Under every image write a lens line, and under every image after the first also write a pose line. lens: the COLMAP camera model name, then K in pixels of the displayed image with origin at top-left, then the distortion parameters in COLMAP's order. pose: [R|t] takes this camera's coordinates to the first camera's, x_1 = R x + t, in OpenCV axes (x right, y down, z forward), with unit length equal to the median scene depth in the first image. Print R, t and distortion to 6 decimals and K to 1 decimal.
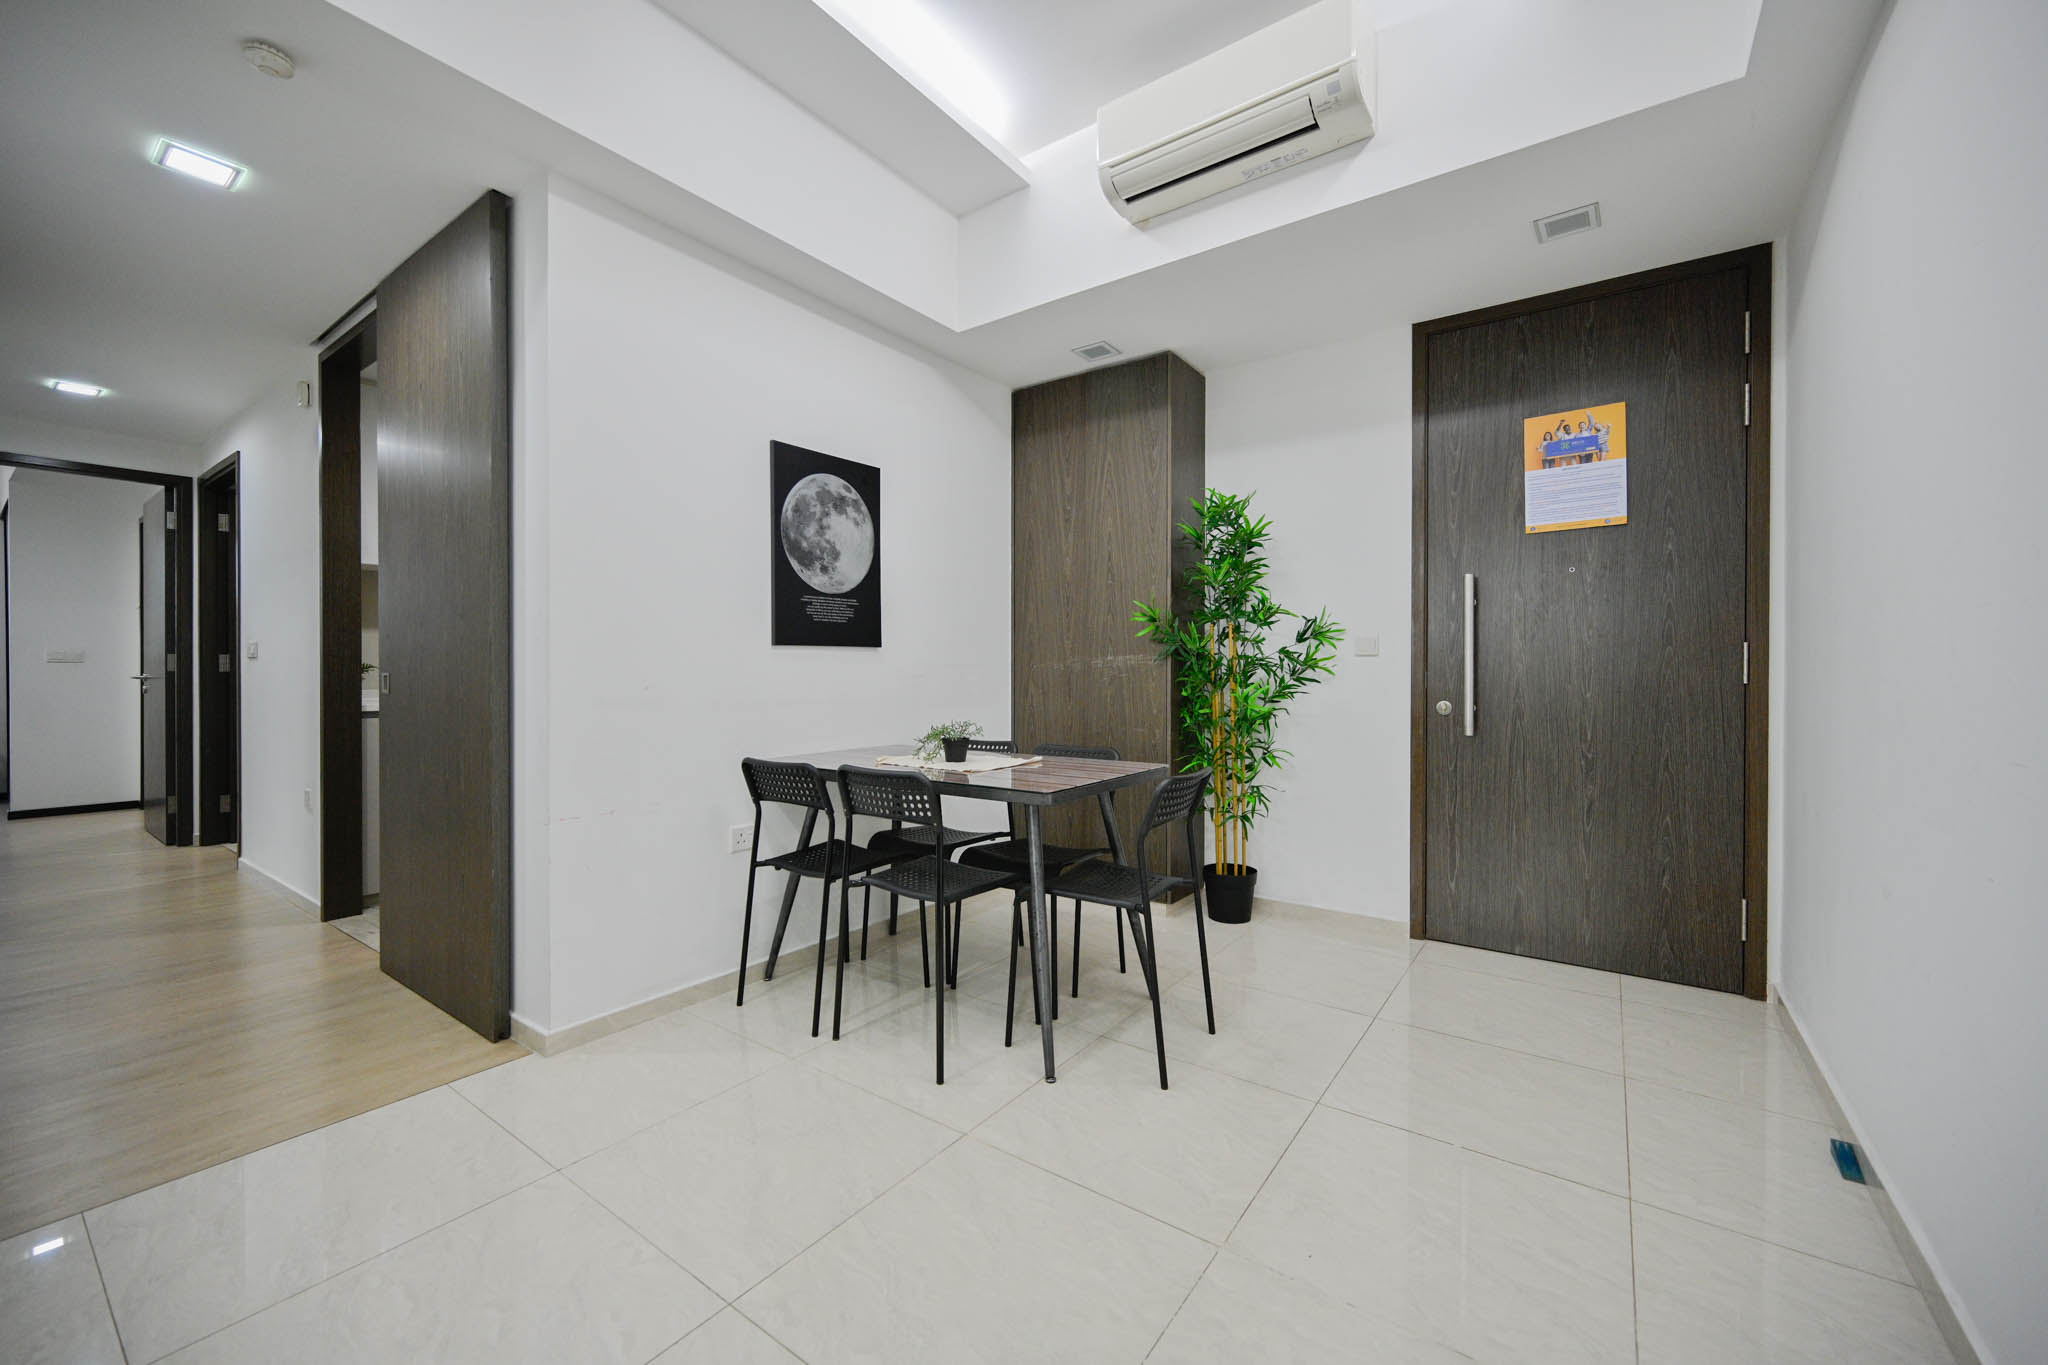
lens RADIAL K [[804.1, 0, 1024.3], [0, 804.1, 676.1], [0, 0, 1]] dist [-0.000648, -0.000046]
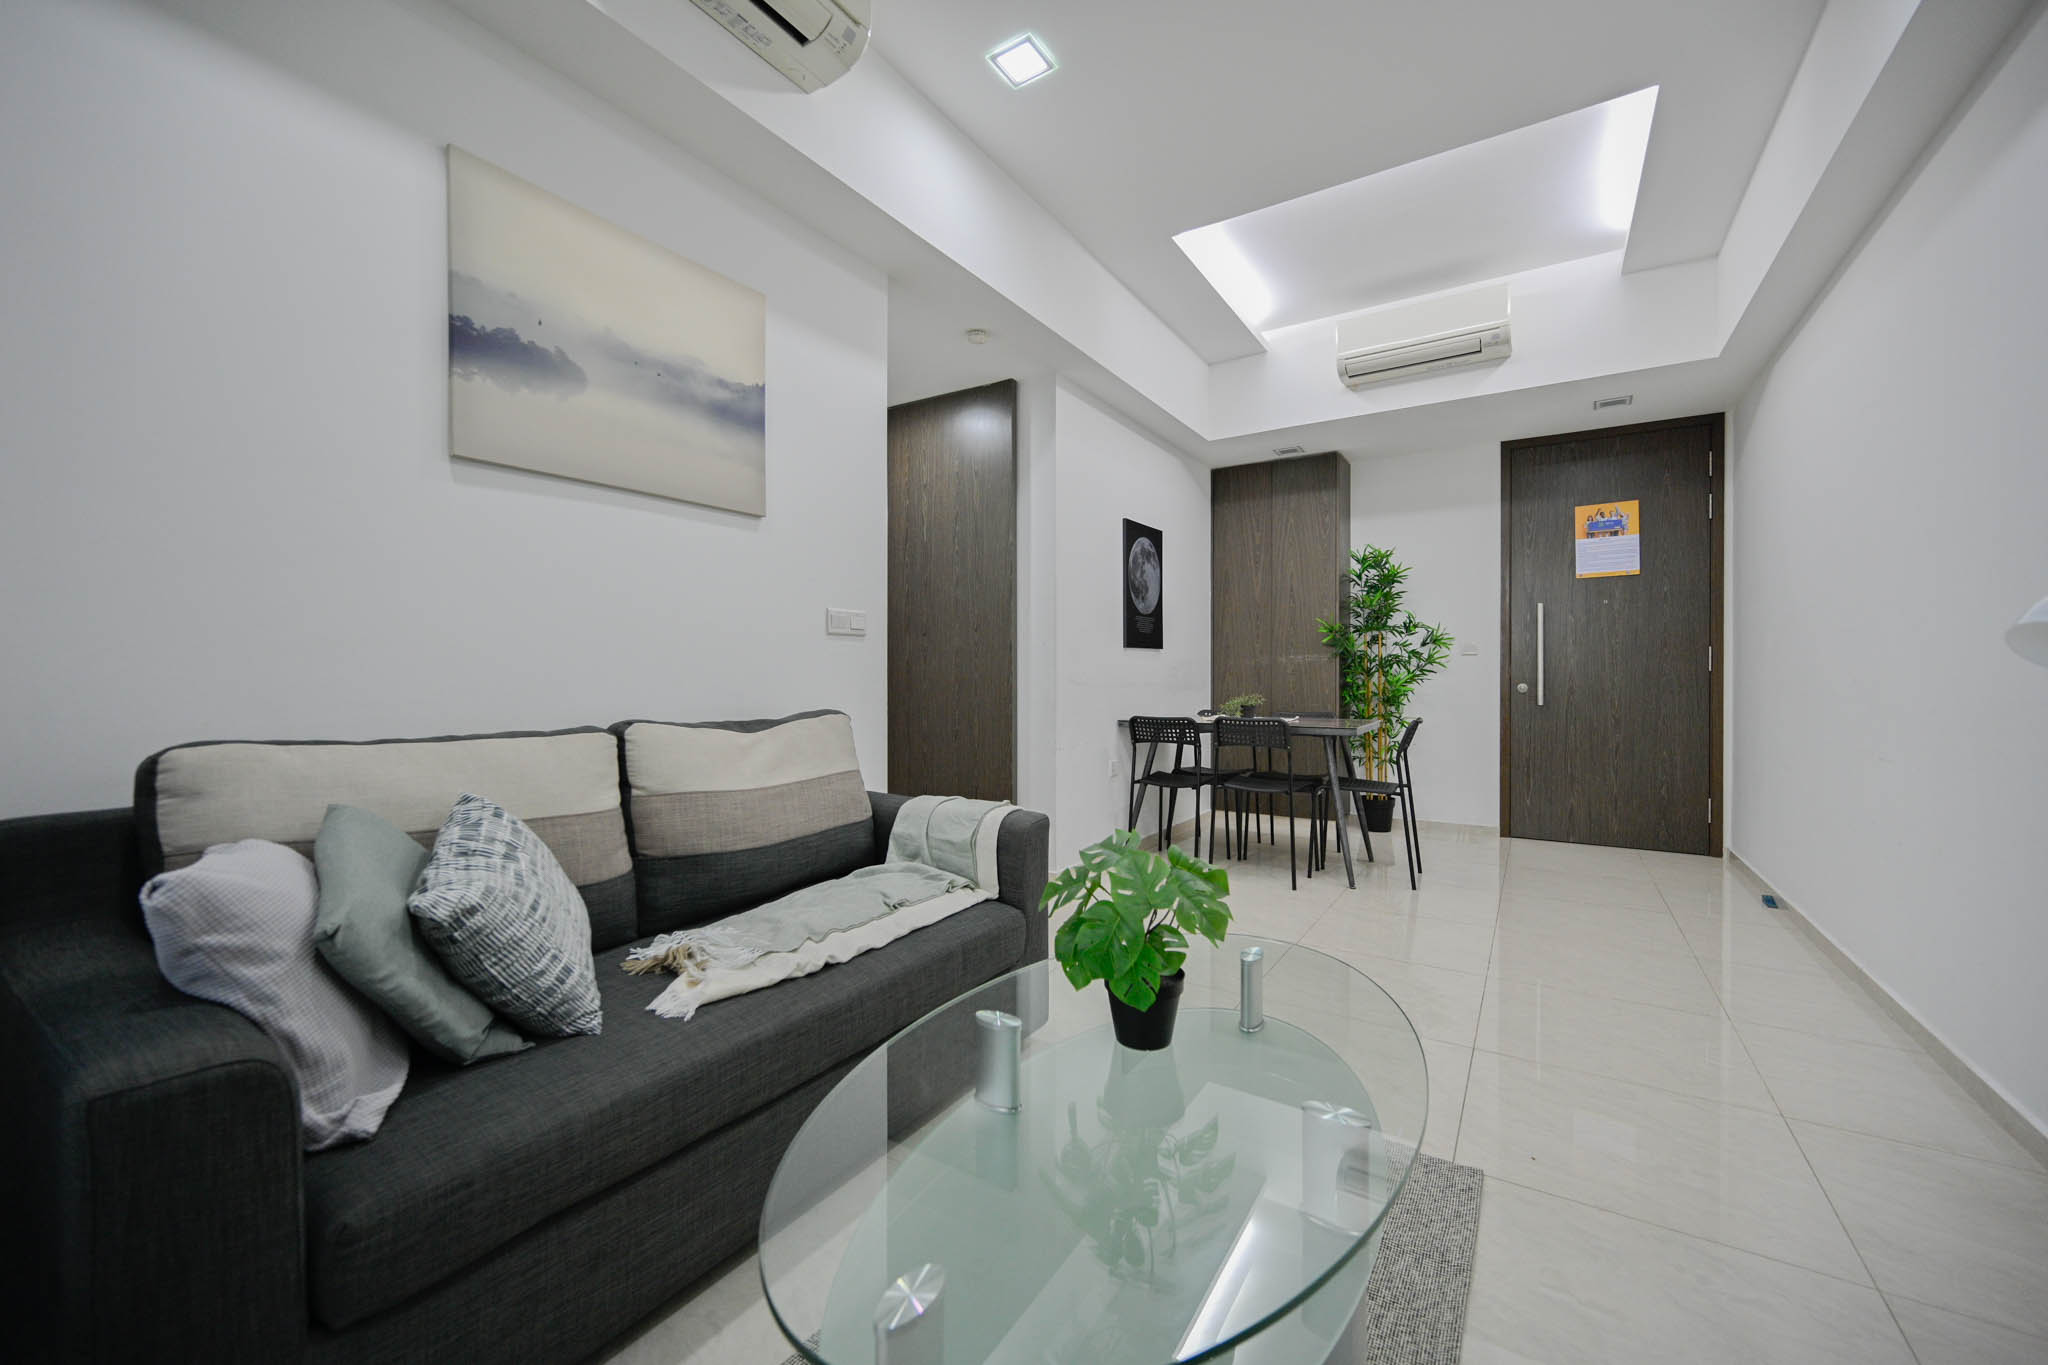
lens RADIAL K [[808.4, 0, 1022.9], [0, 808.4, 678.7], [0, 0, 1]] dist [-0.000153, -0.000080]
pose [[0.998286, -0.000738, 0.058526, -0.556543], [0.000795, 0.999999, -0.000962, 0.022364], [-0.058525, 0.001007, 0.998285, -0.528479]]
